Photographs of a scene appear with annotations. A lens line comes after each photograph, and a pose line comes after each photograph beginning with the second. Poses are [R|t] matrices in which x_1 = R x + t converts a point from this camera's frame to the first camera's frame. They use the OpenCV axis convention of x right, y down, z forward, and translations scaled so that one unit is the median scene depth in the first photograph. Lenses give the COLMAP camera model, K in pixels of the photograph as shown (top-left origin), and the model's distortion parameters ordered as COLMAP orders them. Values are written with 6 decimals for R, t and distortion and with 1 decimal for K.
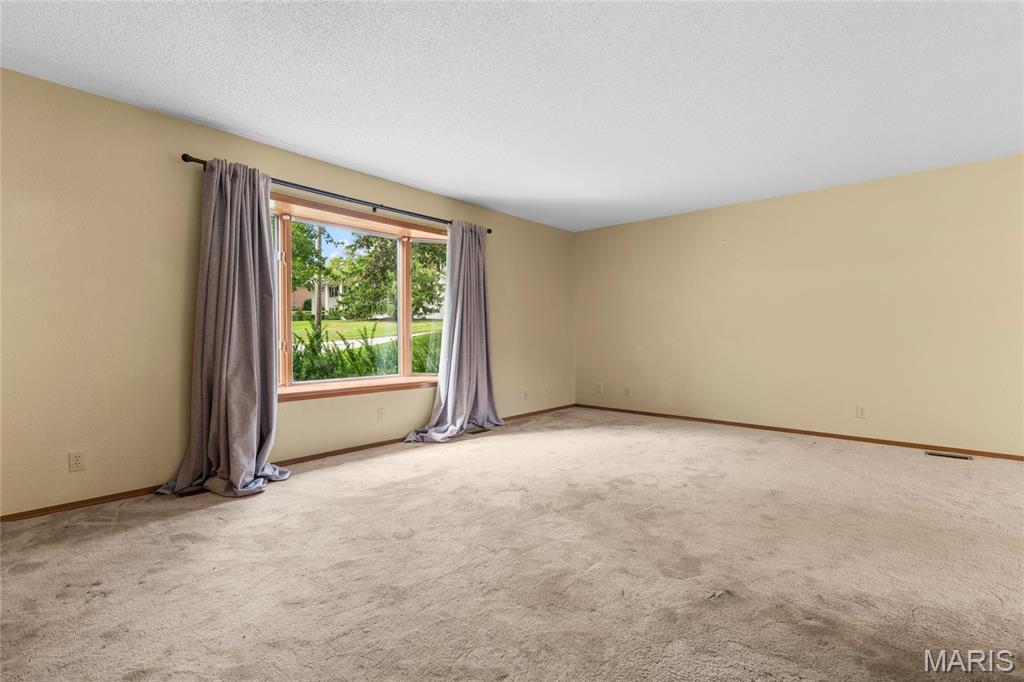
lens RADIAL K [[465.2, 0, 512.0], [0, 465.2, 341.0], [0, 0, 1]] dist [-0.002659, -0.000580]
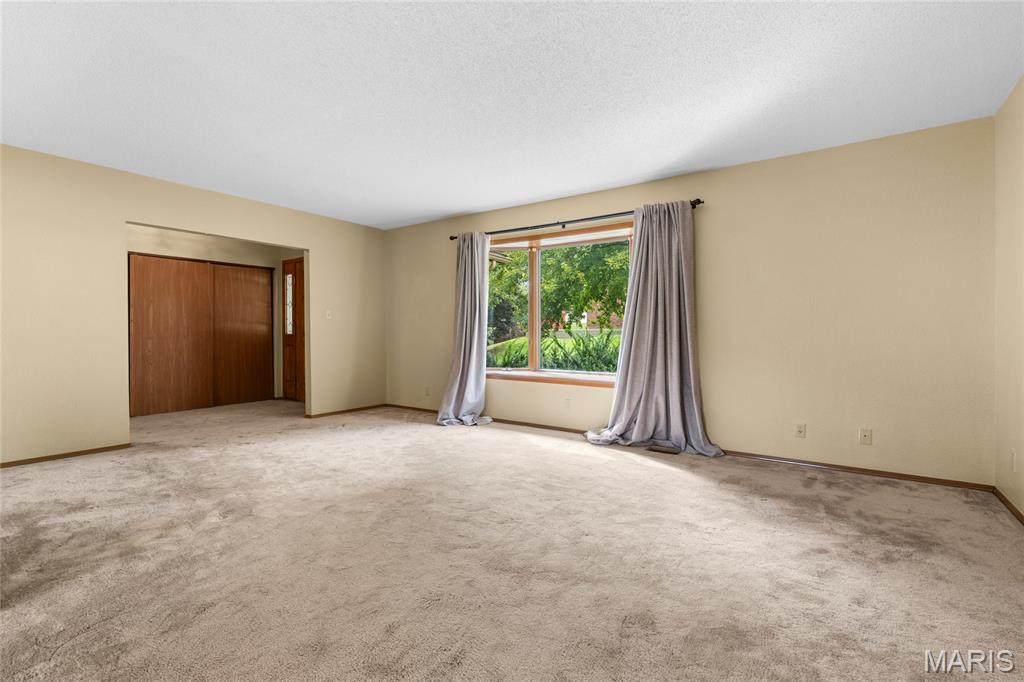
lens RADIAL K [[465.2, 0, 512.0], [0, 465.2, 341.0], [0, 0, 1]] dist [-0.002659, -0.000580]
pose [[0.127525, 0.017233, -0.991686, 0.817448], [-0.014366, 0.999776, 0.015527, -0.012603], [0.991731, 0.012267, 0.127744, 0.705602]]
